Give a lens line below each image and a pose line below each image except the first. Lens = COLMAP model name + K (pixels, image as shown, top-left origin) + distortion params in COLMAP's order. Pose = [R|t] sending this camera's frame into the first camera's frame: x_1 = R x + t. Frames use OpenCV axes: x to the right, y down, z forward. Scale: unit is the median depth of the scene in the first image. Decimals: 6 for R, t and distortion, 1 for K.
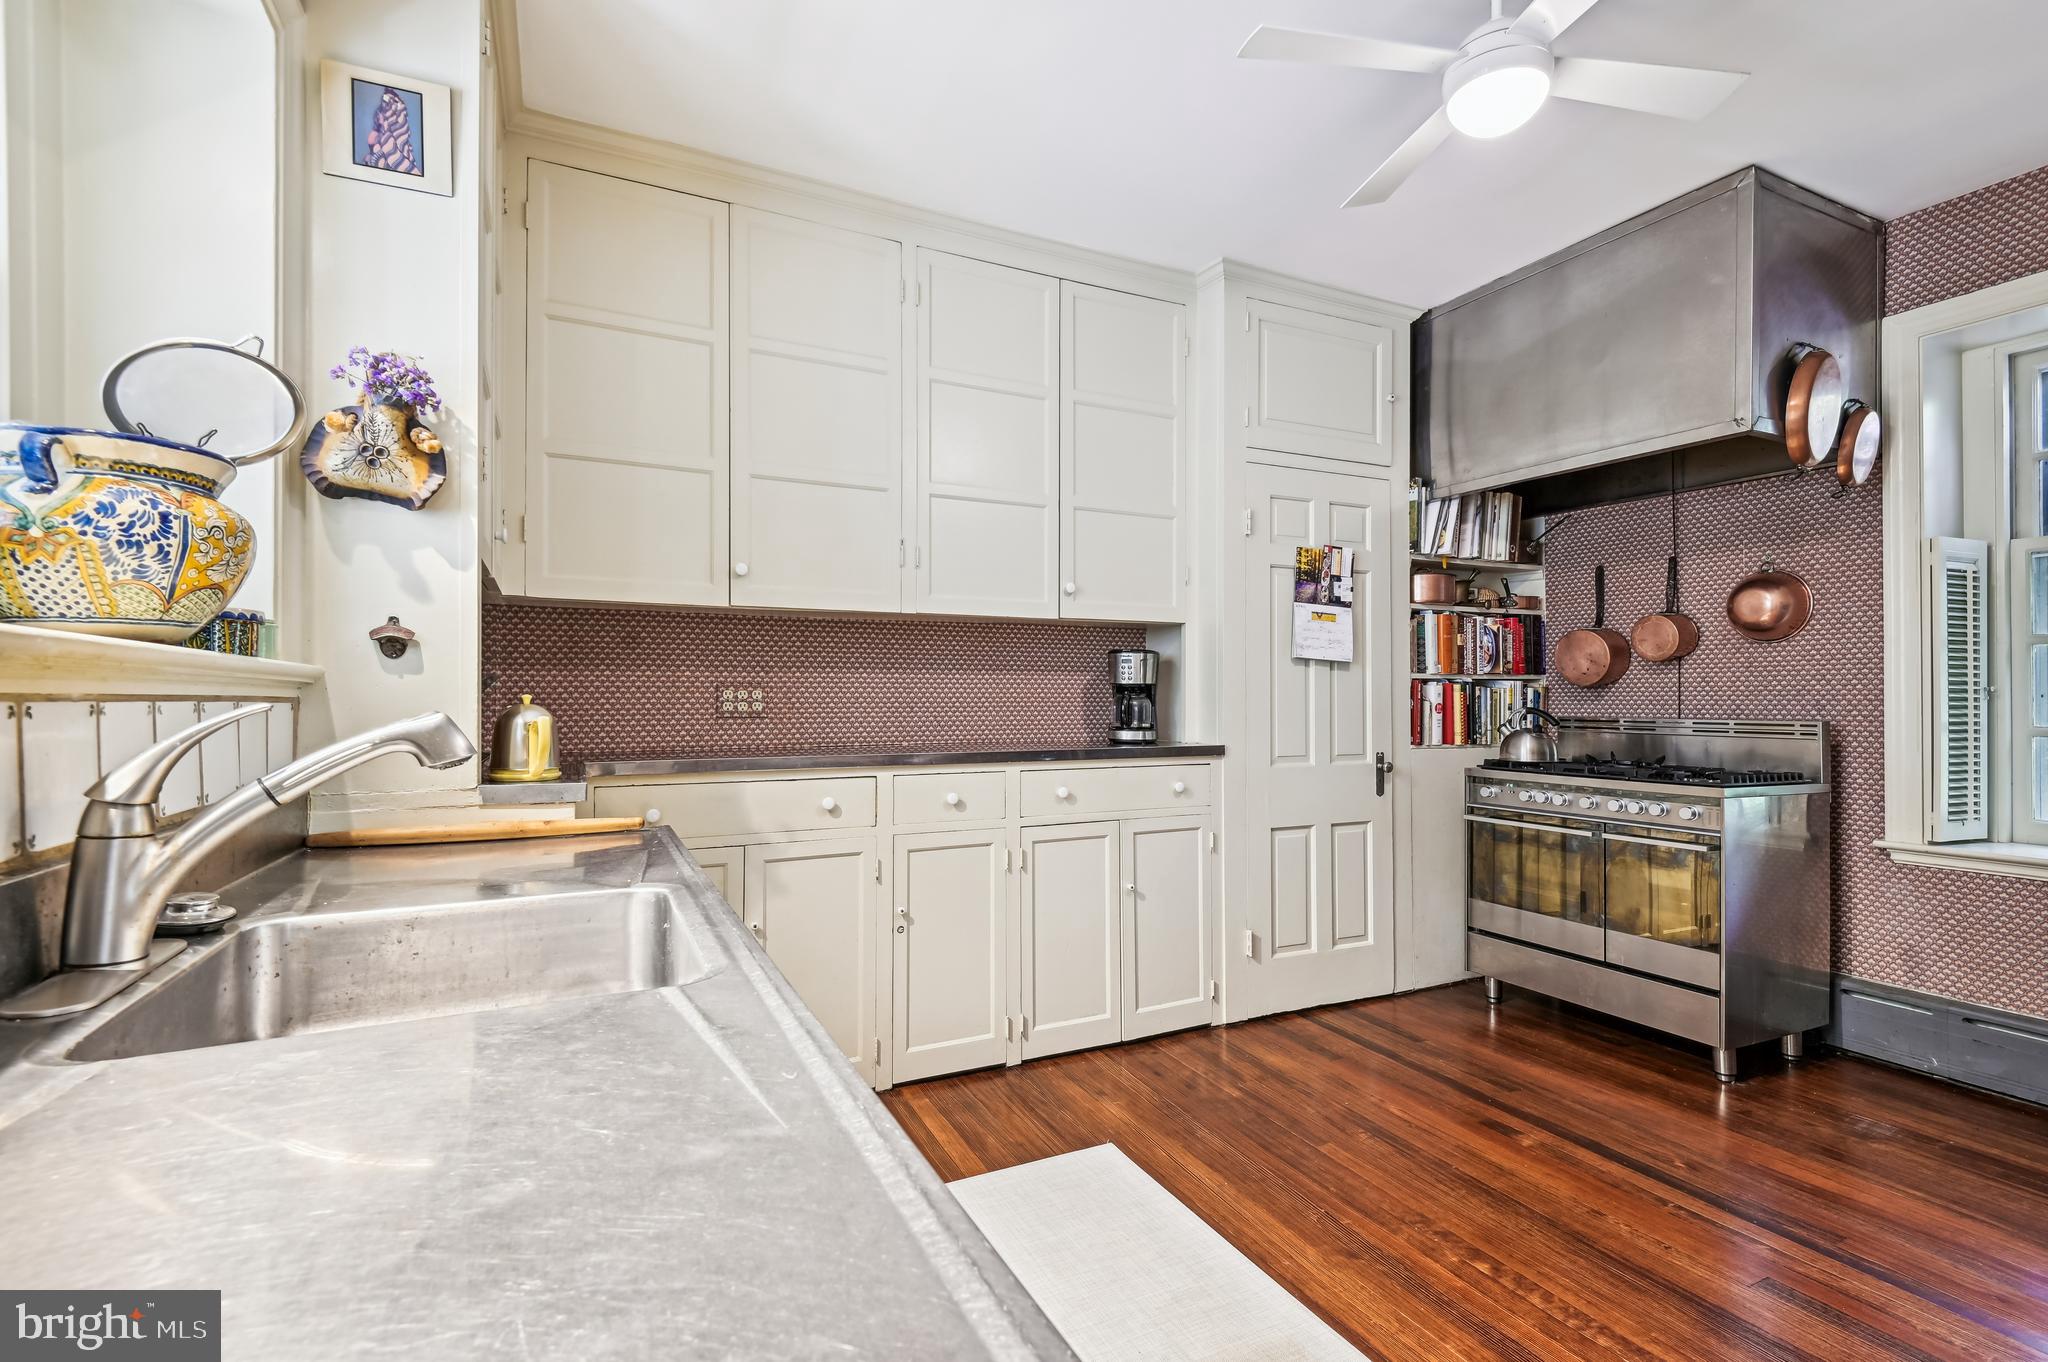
lens RADIAL K [[934.3, 0, 1024.0], [0, 934.3, 681.0], [0, 0, 1]] dist [0.022985, -0.000136]
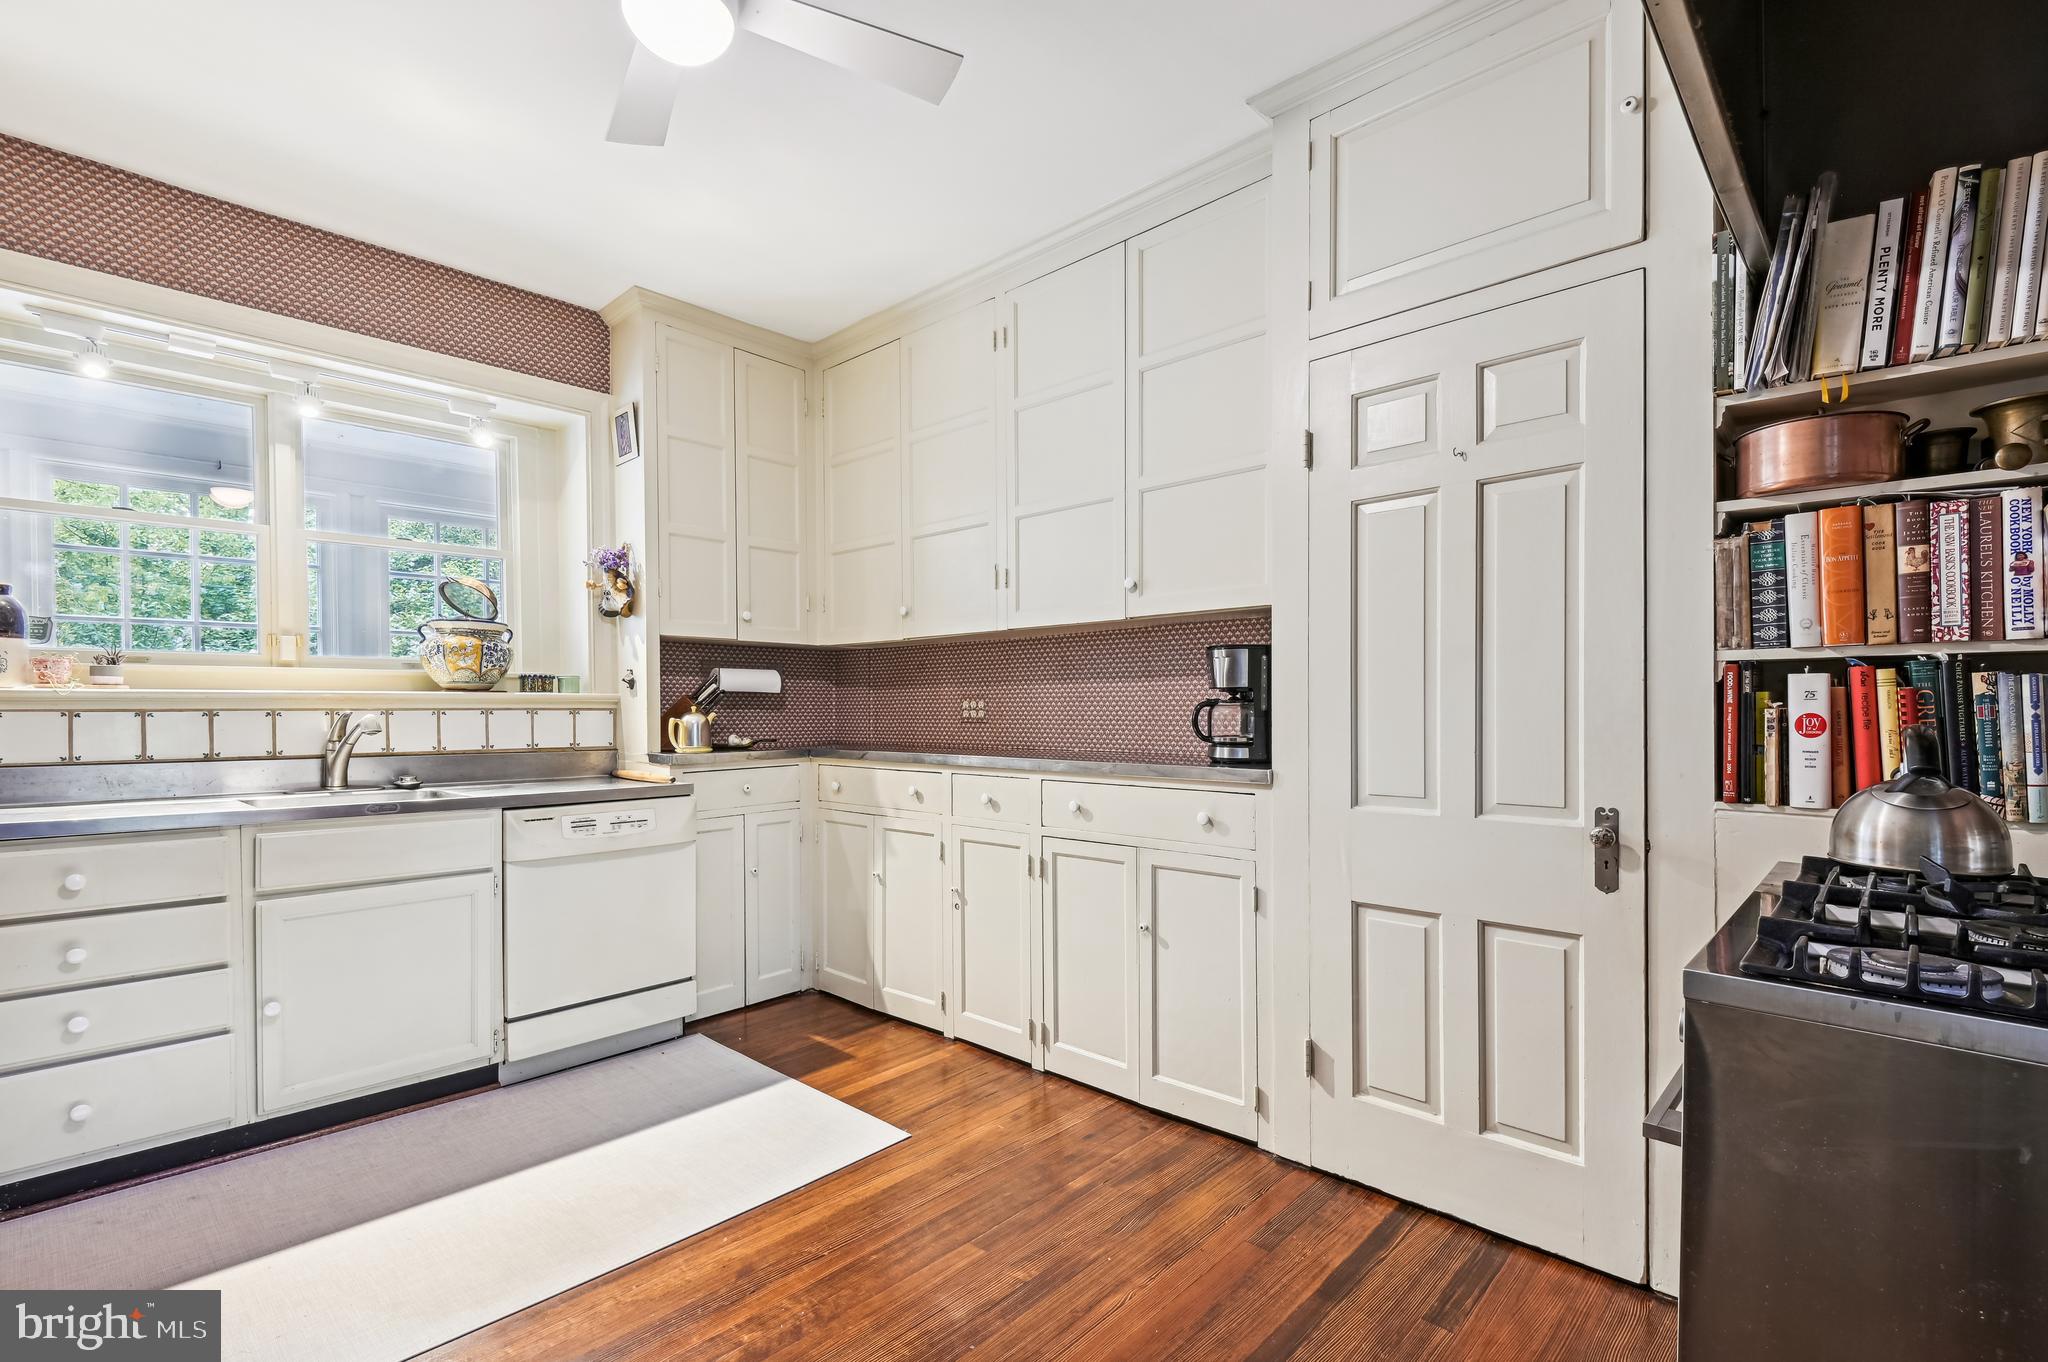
lens RADIAL K [[932.6, 0, 1026.9], [0, 932.6, 707.7], [0, 0, 1]] dist [0.016260, -0.000086]
pose [[0.353769, -0.002043, -0.935331, 0.952709], [0.019120, 0.999804, 0.005048, 0.014762], [0.935137, -0.019670, 0.353739, 0.656916]]
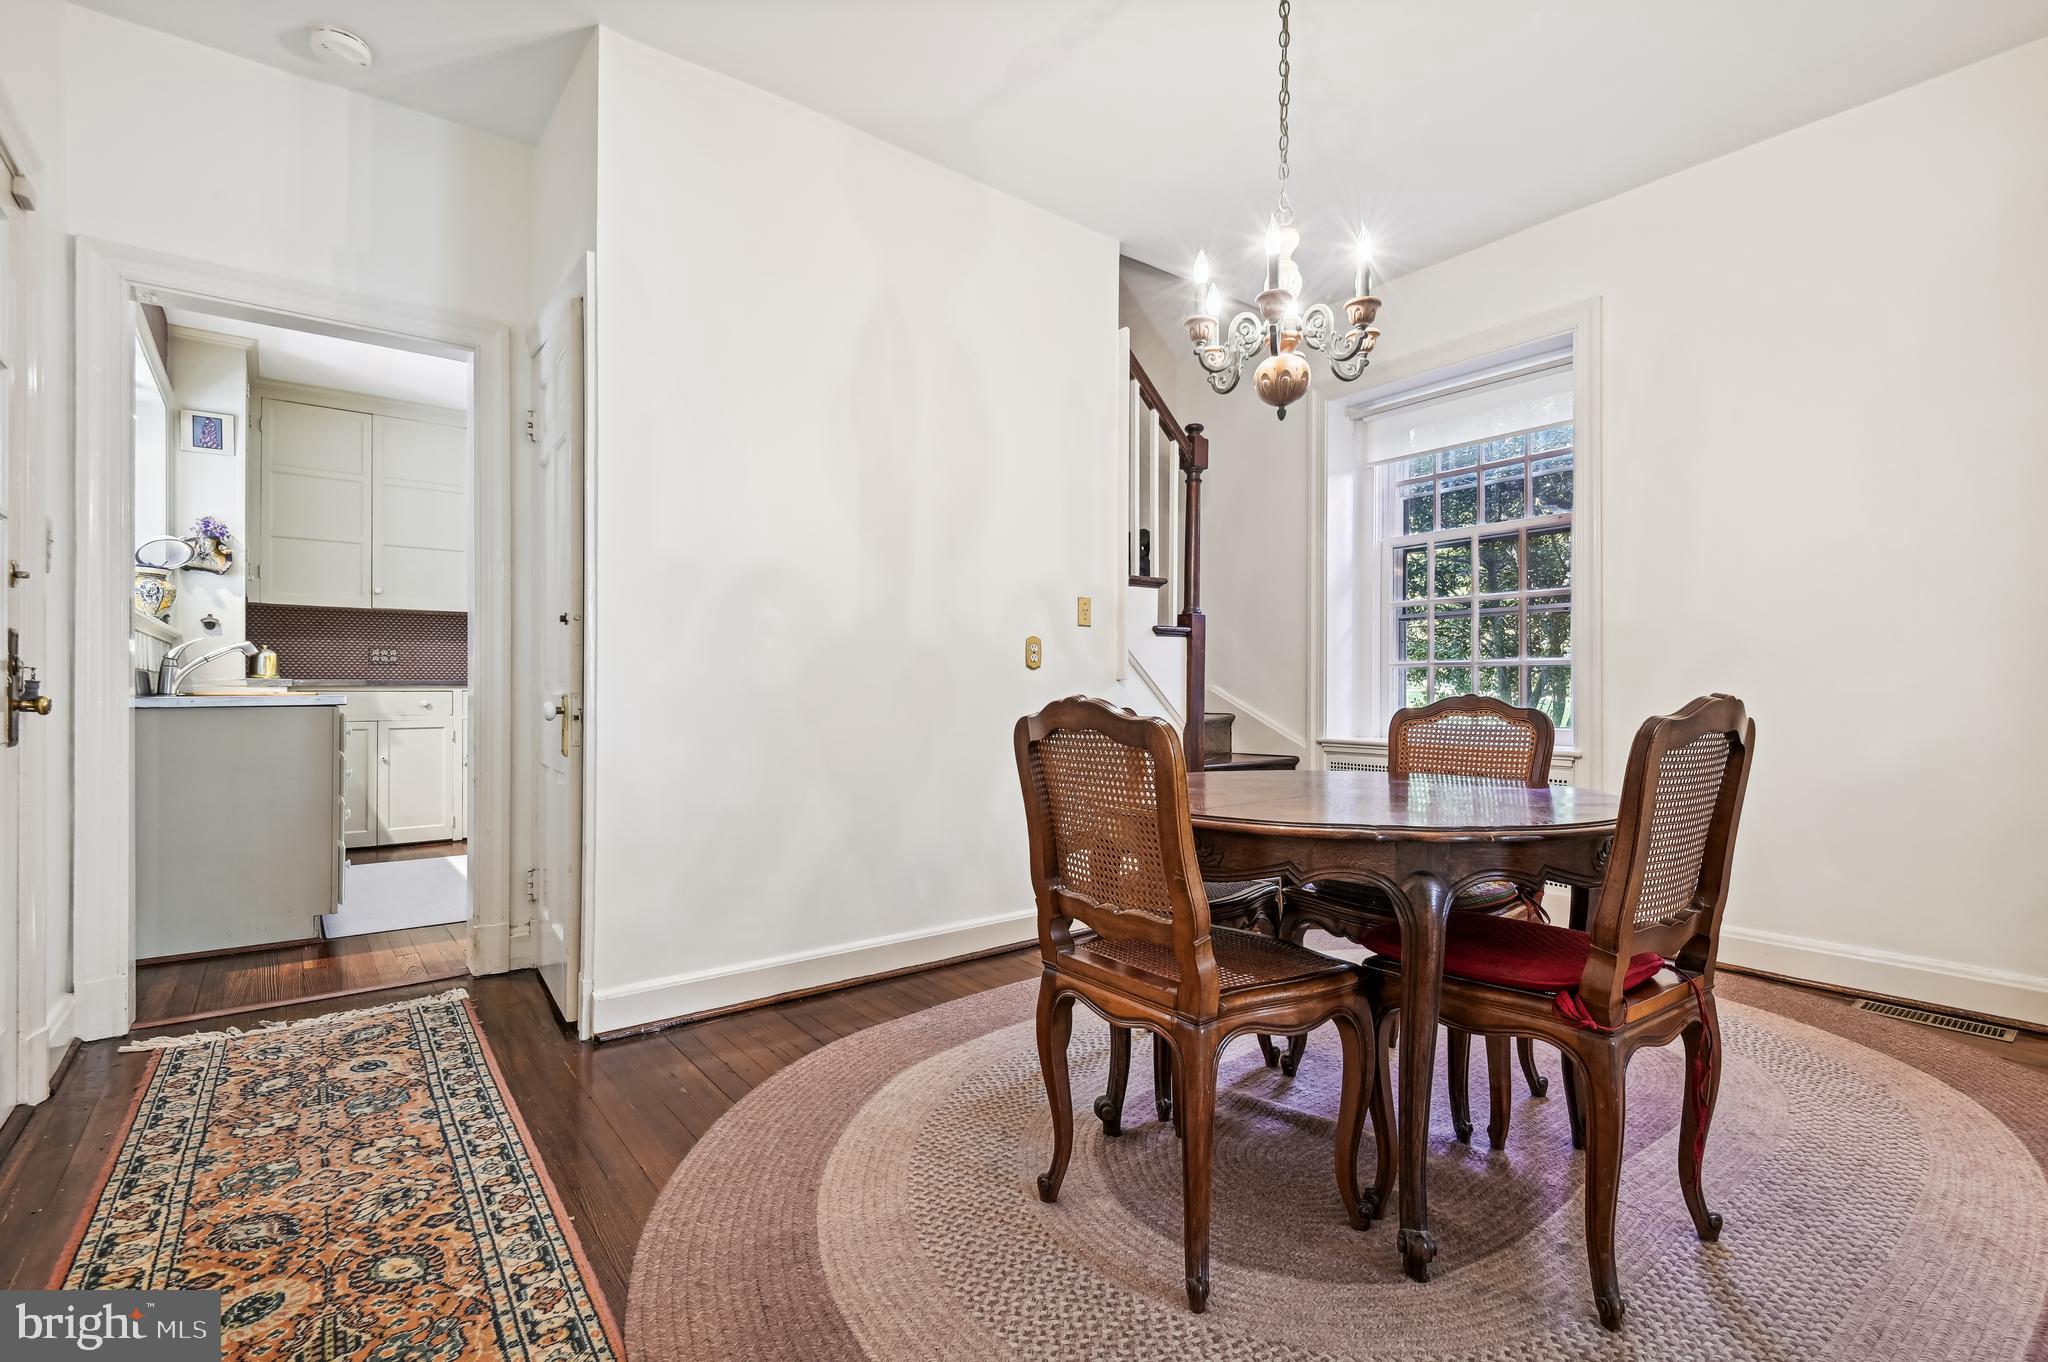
lens RADIAL K [[949.9, 0, 1024.0], [0, 949.9, 681.0], [0, 0, 1]] dist [0.001690, 0.000302]
pose [[0.977543, -0.002914, 0.210714, 0.618756], [0.000981, 0.999956, 0.009281, 0.059798], [-0.210732, -0.008866, 0.977504, -1.289205]]
